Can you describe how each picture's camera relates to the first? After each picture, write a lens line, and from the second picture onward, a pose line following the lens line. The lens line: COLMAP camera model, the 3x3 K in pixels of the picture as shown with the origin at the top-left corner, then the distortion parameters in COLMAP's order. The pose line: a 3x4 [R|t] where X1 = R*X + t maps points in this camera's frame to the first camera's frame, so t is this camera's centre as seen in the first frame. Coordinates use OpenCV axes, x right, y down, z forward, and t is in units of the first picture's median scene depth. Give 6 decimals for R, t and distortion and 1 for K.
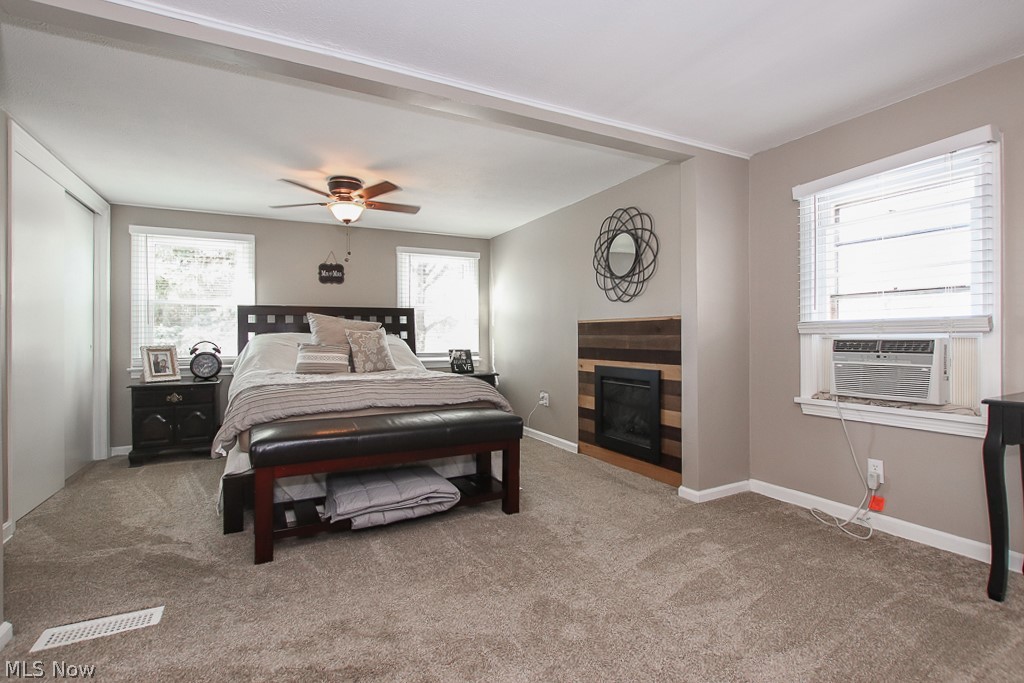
lens RADIAL K [[482.0, 0, 483.6], [0, 482.0, 336.9], [0, 0, 1]] dist [-0.009920, 0.001484]
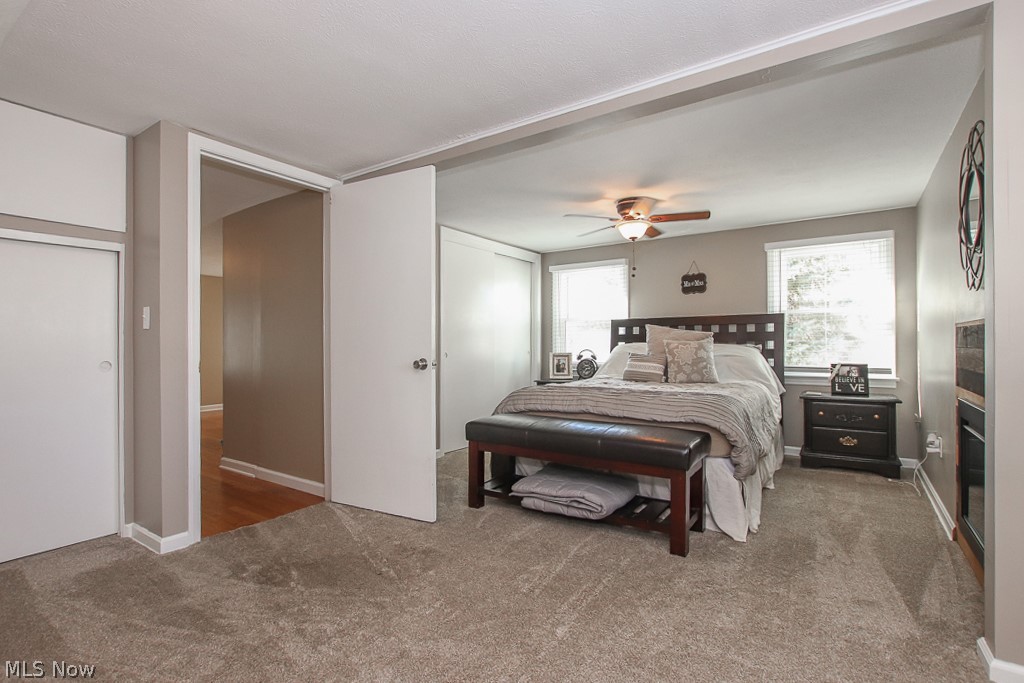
lens RADIAL K [[482.0, 0, 510.2], [0, 482.0, 340.8], [0, 0, 1]] dist [-0.009920, 0.001484]
pose [[0.490237, -0.004764, -0.871576, 0.428738], [-0.000325, 0.999984, -0.005649, -0.007320], [0.871589, 0.003052, 0.490228, 0.204802]]
